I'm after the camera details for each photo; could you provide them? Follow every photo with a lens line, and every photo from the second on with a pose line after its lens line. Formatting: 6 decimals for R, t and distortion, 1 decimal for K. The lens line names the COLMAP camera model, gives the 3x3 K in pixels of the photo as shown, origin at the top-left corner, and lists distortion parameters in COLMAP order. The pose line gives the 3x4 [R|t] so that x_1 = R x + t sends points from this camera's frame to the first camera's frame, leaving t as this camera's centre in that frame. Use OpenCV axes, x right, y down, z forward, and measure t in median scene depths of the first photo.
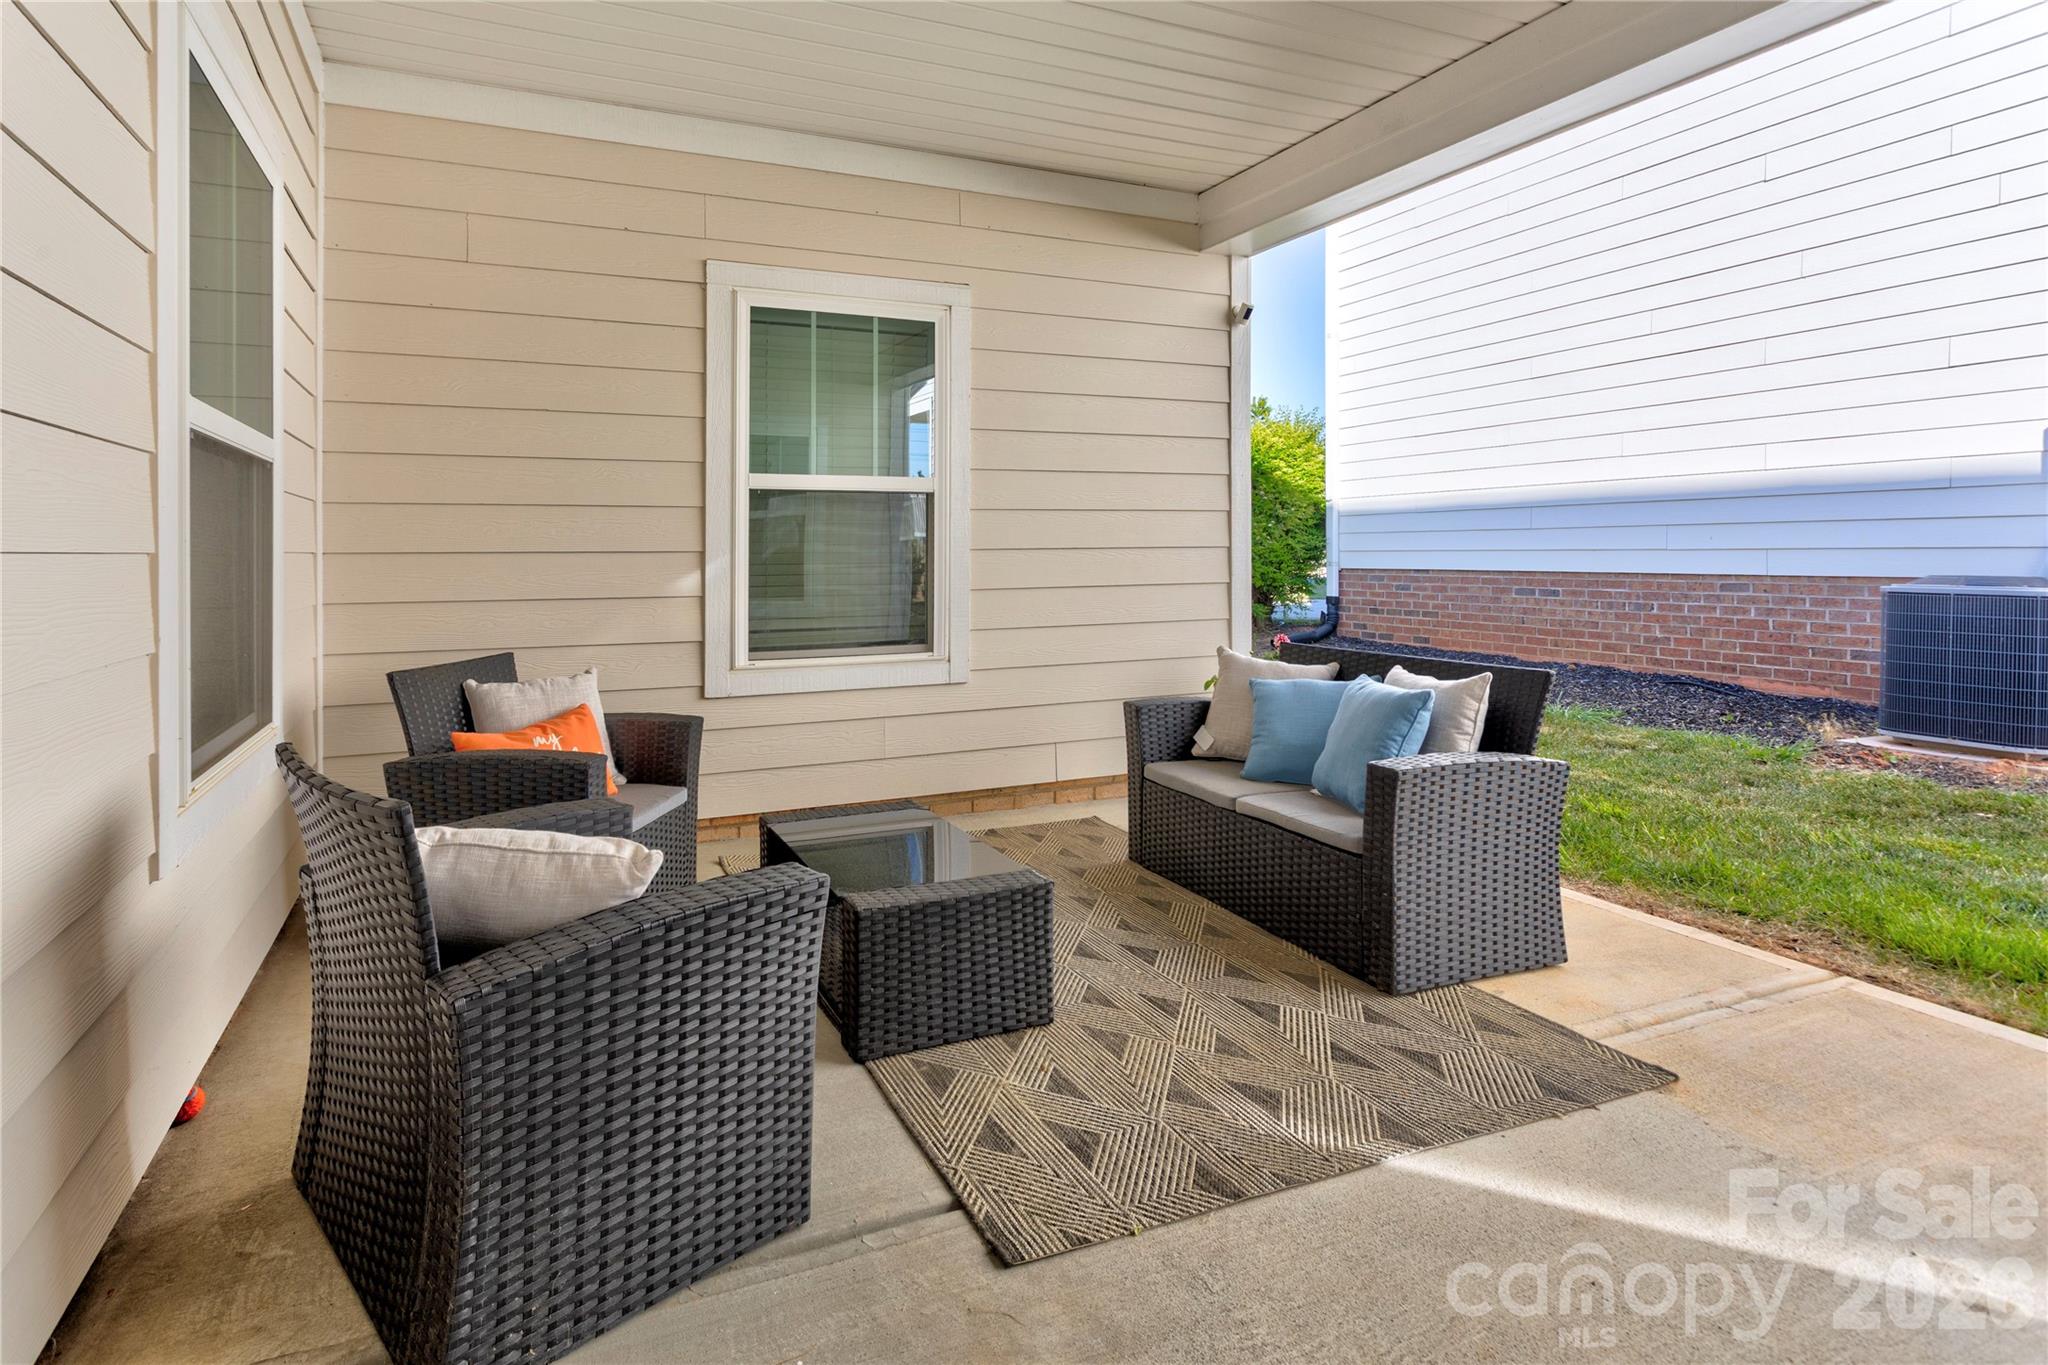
lens RADIAL K [[1031.4, 0, 935.3], [0, 1031.4, 559.5], [0, 0, 1]] dist [0.017137, 0.002739]
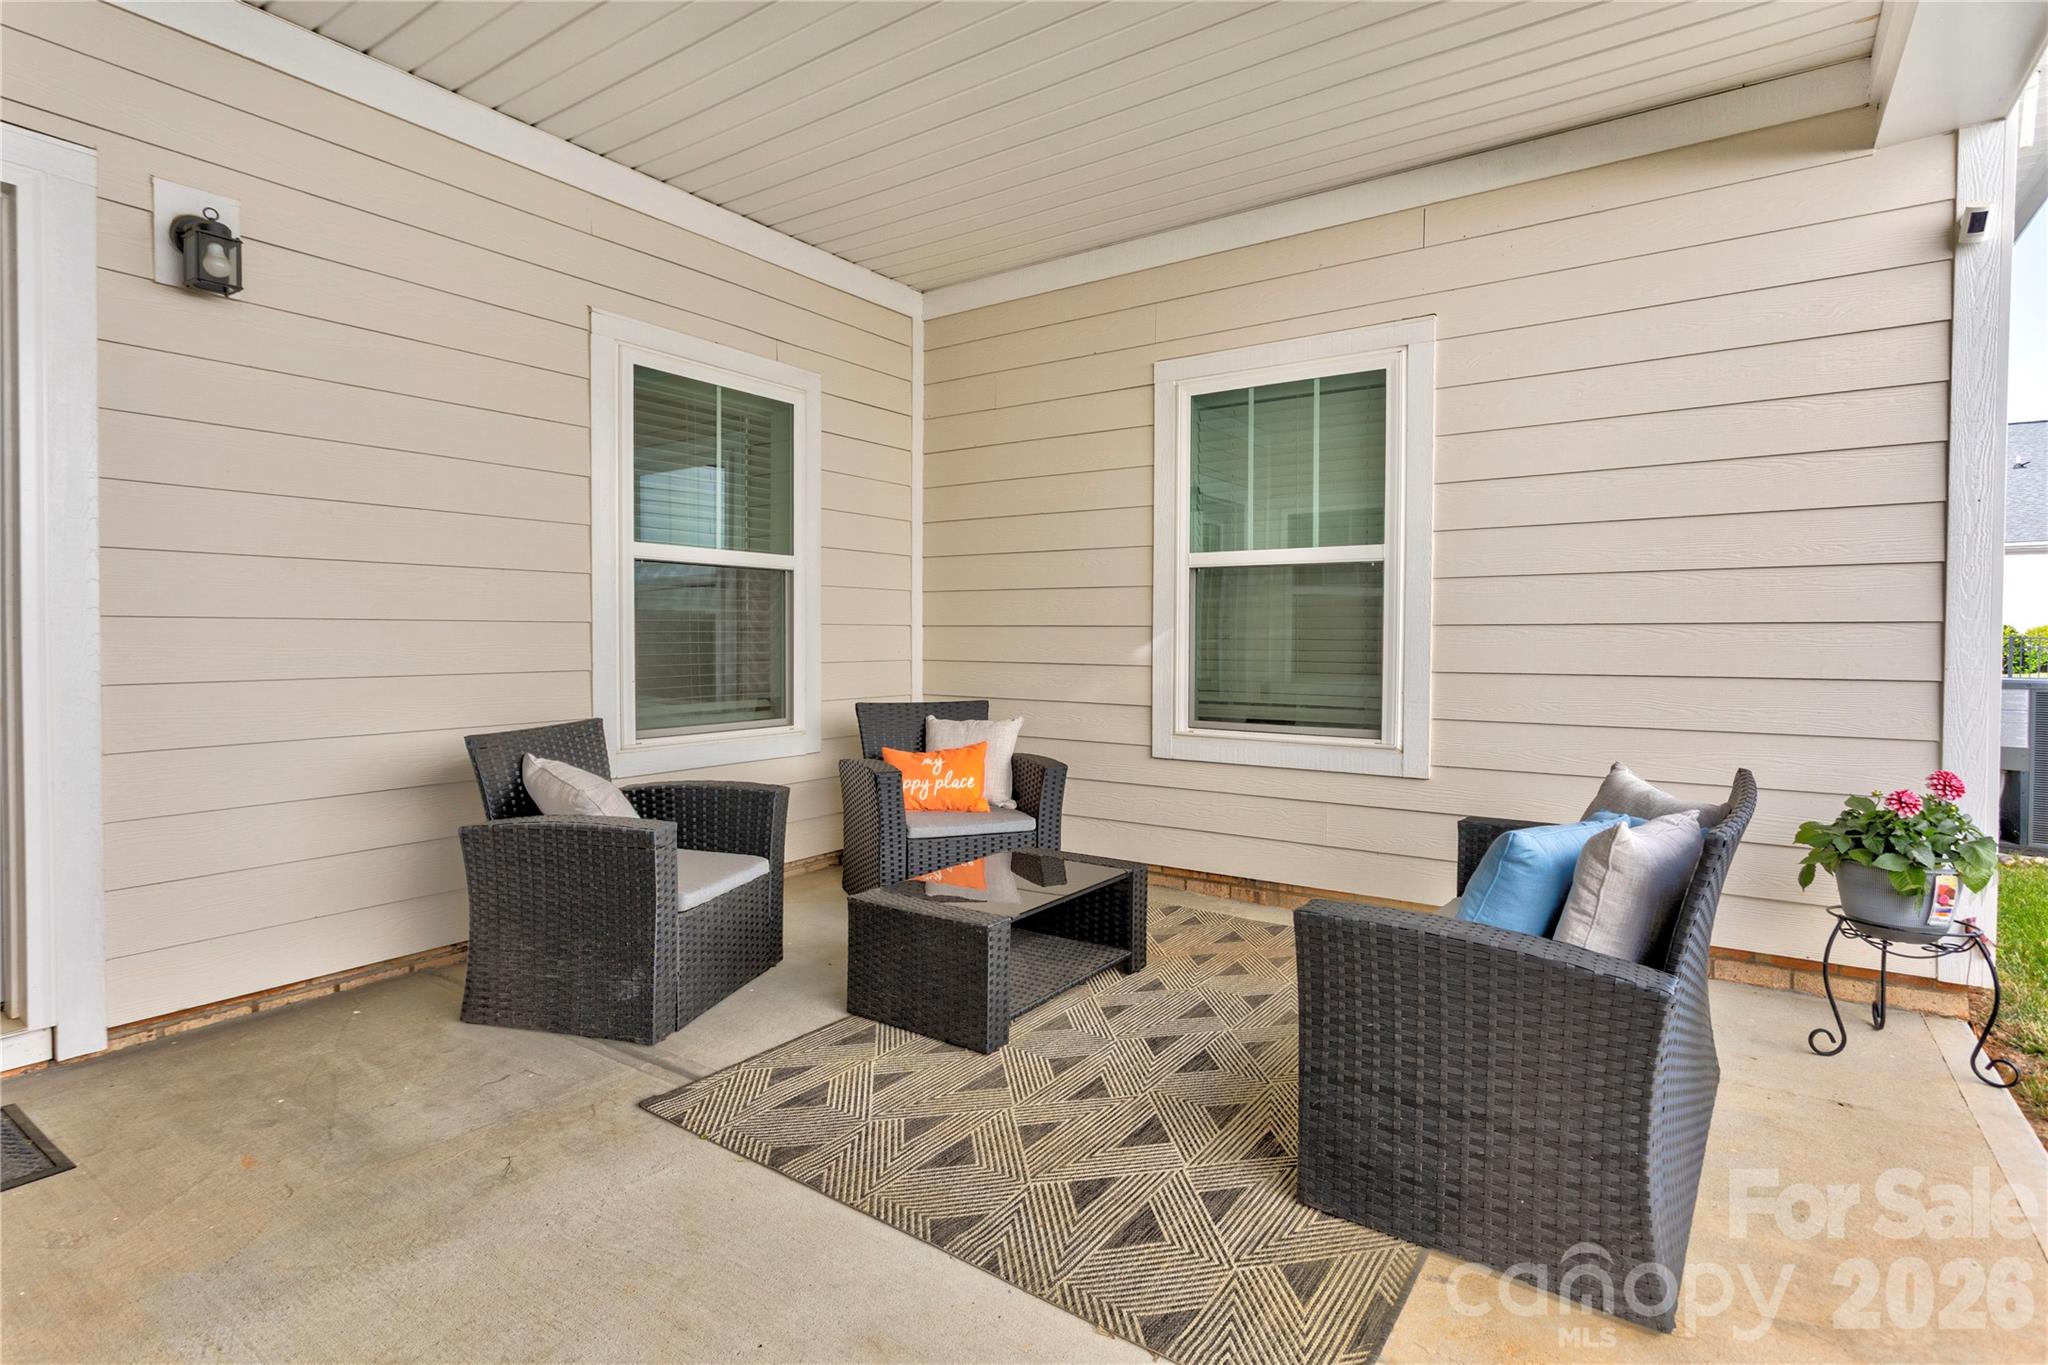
lens RADIAL K [[1031.4, 0, 1016.8], [0, 1031.4, 665.6], [0, 0, 1]] dist [0.017137, 0.002739]
pose [[0.531924, 0.034777, -0.846077, 0.643287], [-0.020192, 0.999393, 0.028385, 0.007090], [0.846551, 0.001986, 0.532304, 0.282165]]
